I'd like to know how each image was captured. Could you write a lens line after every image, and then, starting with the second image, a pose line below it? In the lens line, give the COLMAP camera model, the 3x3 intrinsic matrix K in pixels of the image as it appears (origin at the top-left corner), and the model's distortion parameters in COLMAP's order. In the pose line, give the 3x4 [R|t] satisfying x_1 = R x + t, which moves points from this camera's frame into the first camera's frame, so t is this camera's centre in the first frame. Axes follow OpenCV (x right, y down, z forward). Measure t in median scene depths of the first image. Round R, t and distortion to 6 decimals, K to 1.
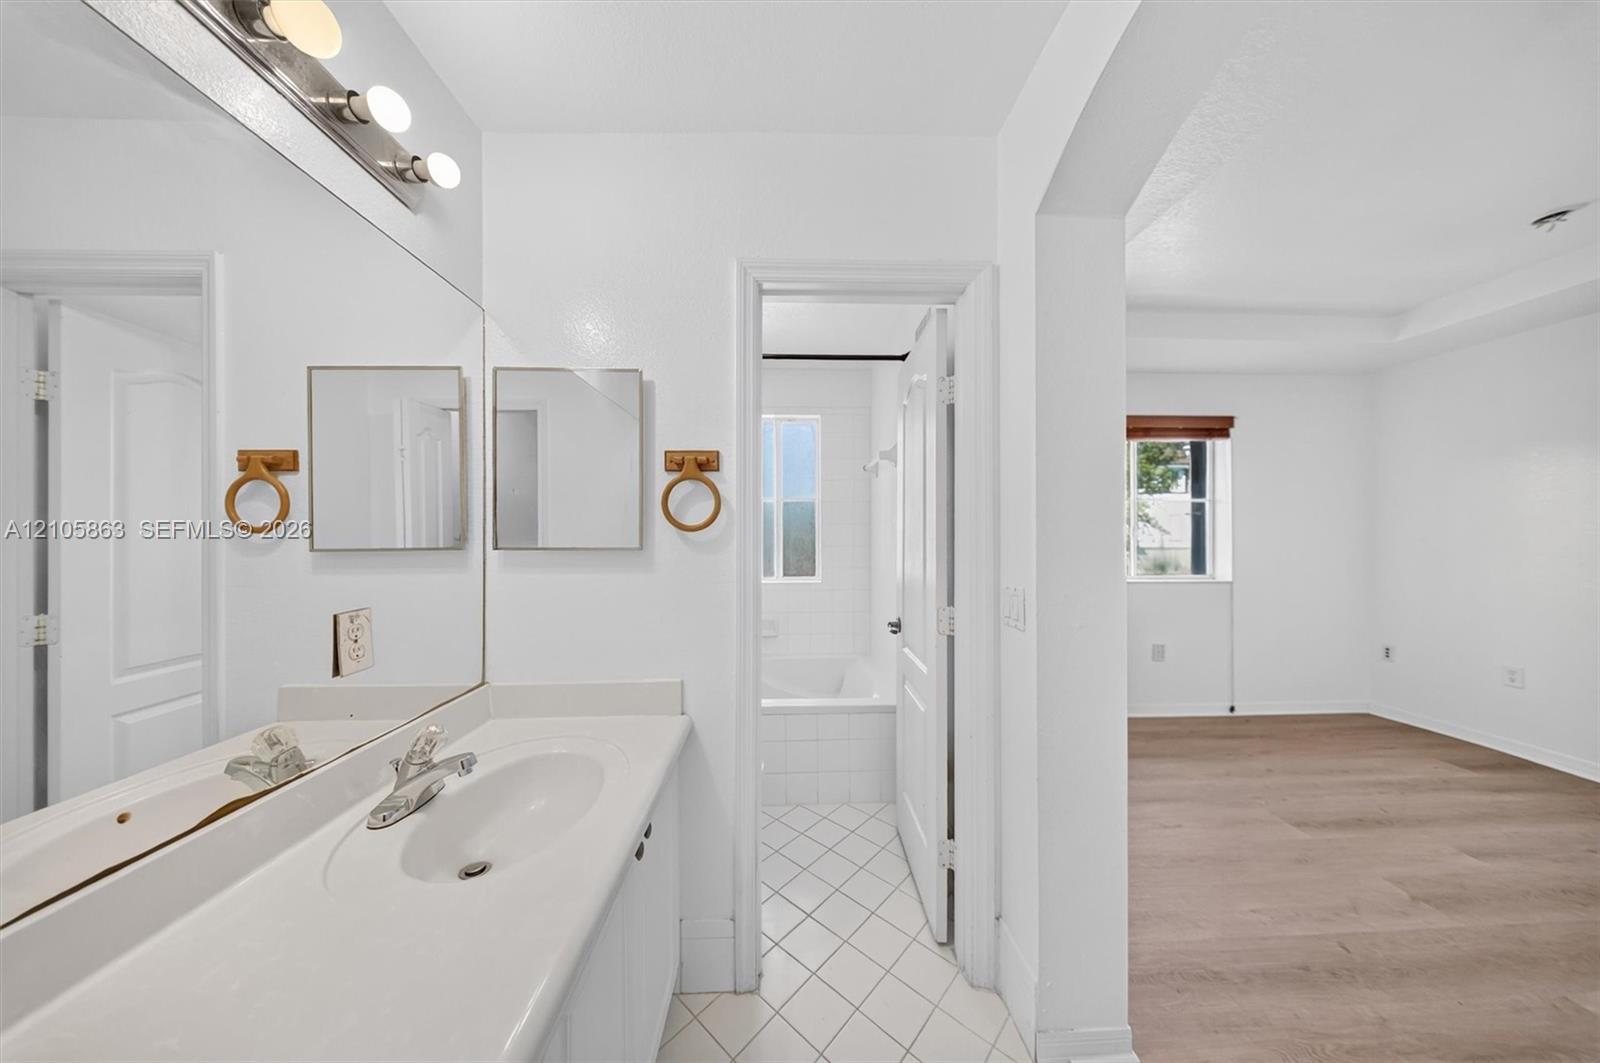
lens RADIAL K [[488.6, 0, 799.3], [0, 488.6, 527.0], [0, 0, 1]] dist [-0.000023, 0.000079]
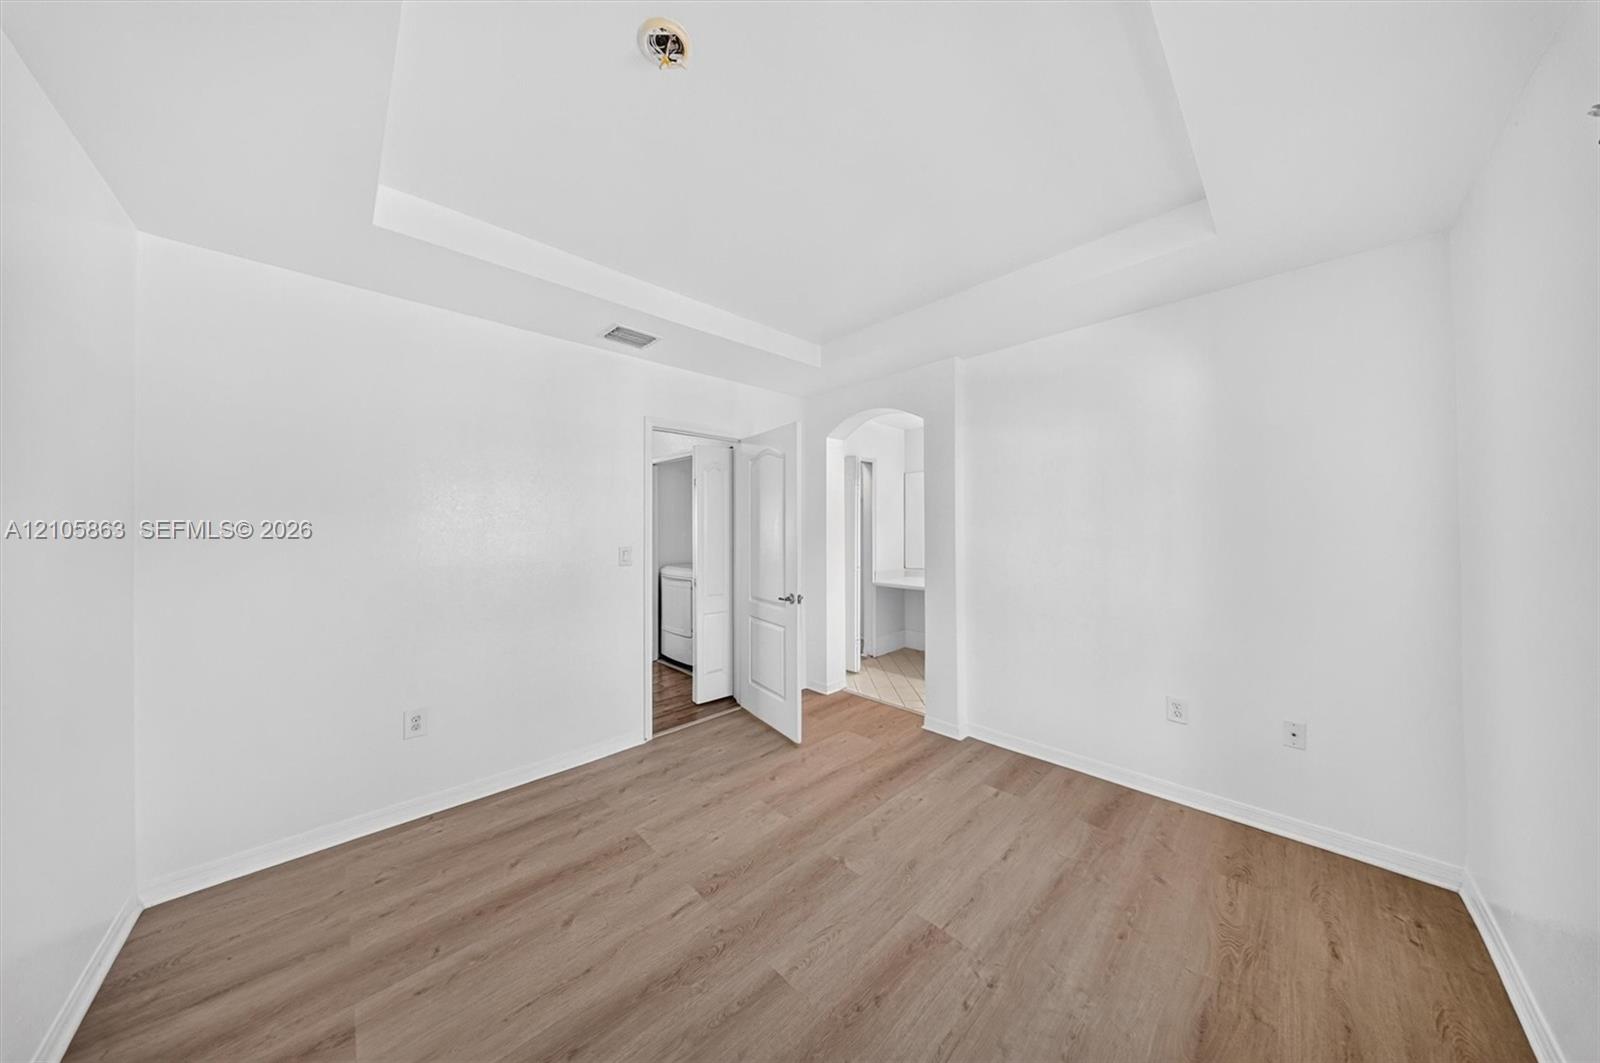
lens RADIAL K [[482.8, 0, 793.3], [0, 482.8, 534.3], [0, 0, 1]] dist [0.000037, -0.000028]
pose [[-0.748162, 0.014620, -0.663355, 1.227642], [0.011976, 0.999892, 0.008530, 0.003333], [0.663408, -0.001563, -0.748257, 1.043471]]
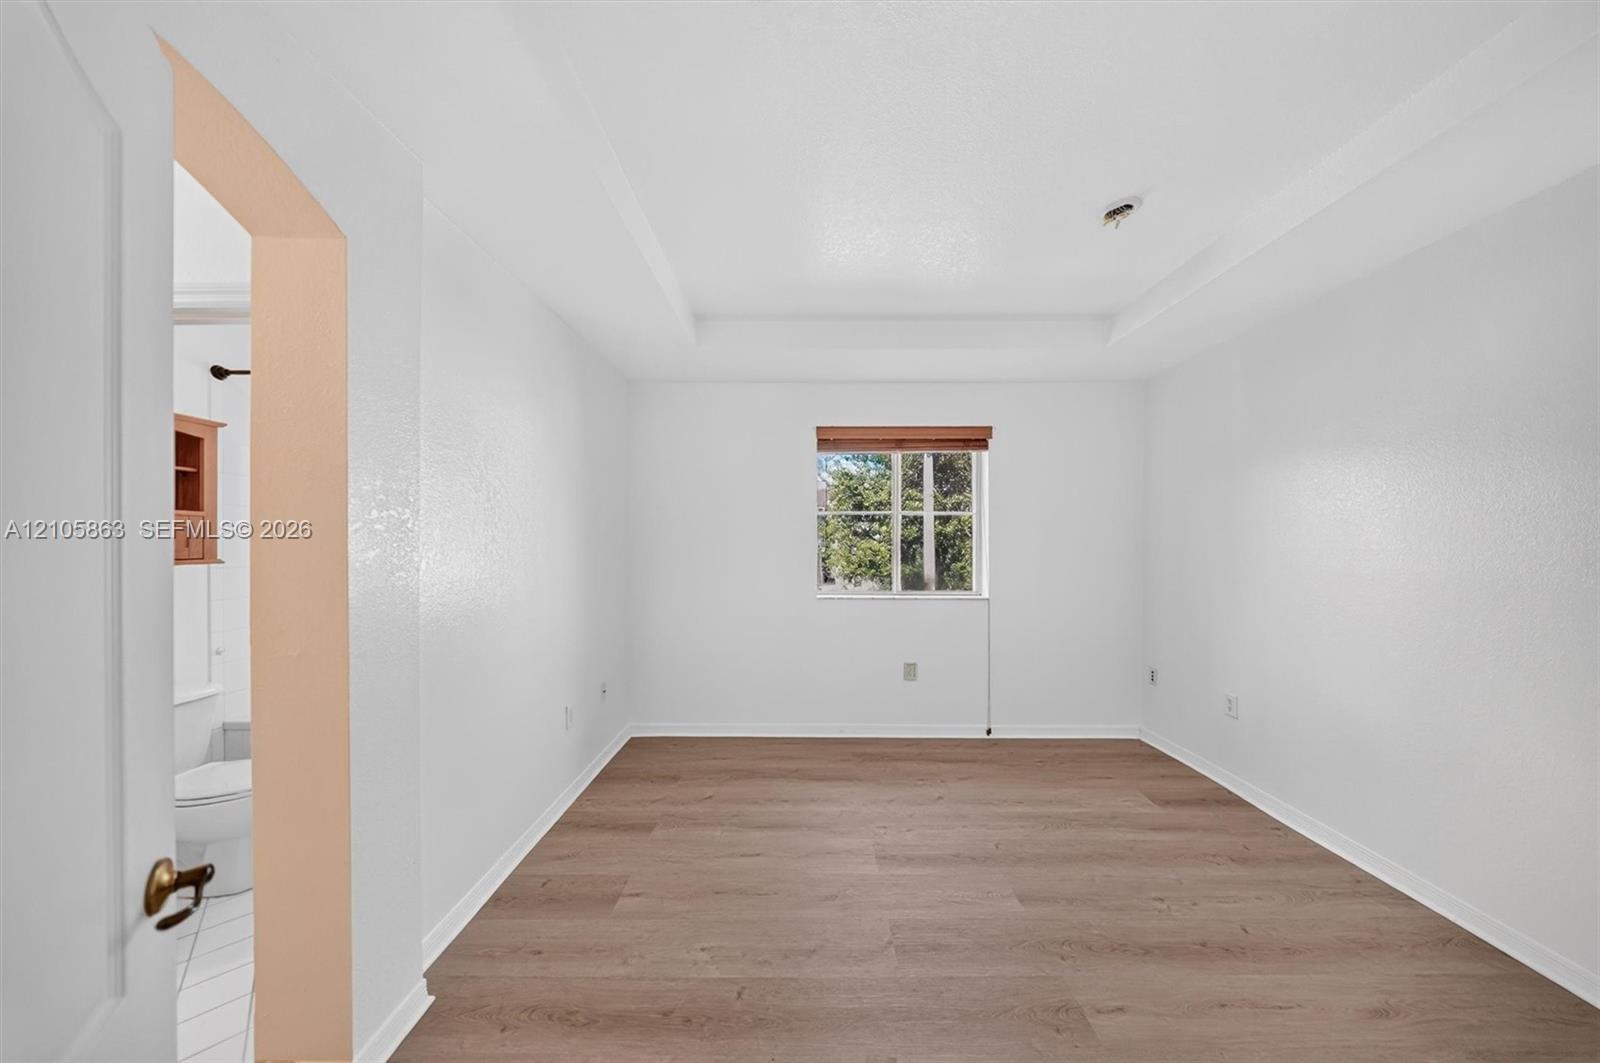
lens RADIAL K [[482.8, 0, 793.3], [0, 482.8, 534.3], [0, 0, 1]] dist [0.000037, -0.000028]
pose [[0.998665, 0.005300, -0.051388, 0.665997], [-0.005530, 0.999975, -0.004329, -0.010479], [0.051364, 0.004607, 0.998669, 0.038338]]
